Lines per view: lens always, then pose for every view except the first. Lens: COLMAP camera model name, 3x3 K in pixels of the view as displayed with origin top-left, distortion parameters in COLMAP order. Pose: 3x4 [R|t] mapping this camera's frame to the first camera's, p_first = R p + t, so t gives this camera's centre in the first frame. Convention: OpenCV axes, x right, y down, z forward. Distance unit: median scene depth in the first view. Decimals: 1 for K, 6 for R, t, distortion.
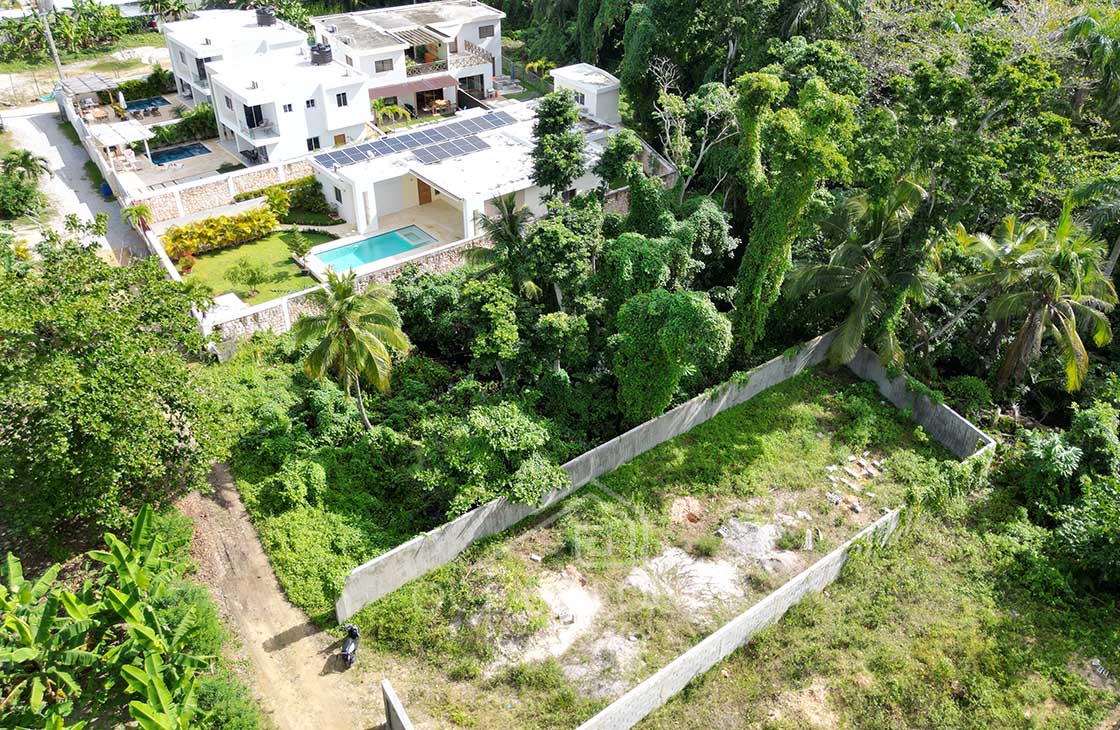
lens RADIAL K [[915.9, 0, 567.9], [0, 915.9, 371.3], [0, 0, 1]] dist [0.062231, -0.049156]
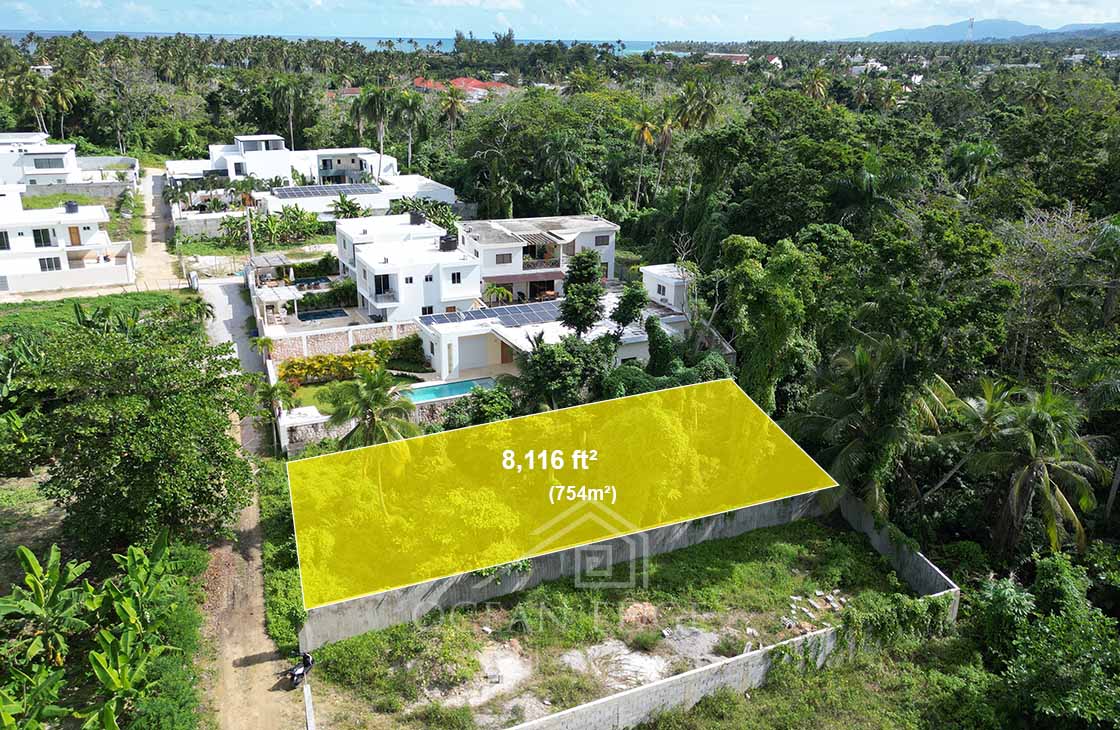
lens RADIAL K [[915.9, 0, 567.8], [0, 915.9, 373.4], [0, 0, 1]] dist [0.062231, -0.049156]
pose [[0.976839, 0.074688, -0.200515, 0.223672], [-0.123119, 0.962626, -0.241230, 0.142285], [0.175004, 0.260330, 0.949527, -0.087761]]
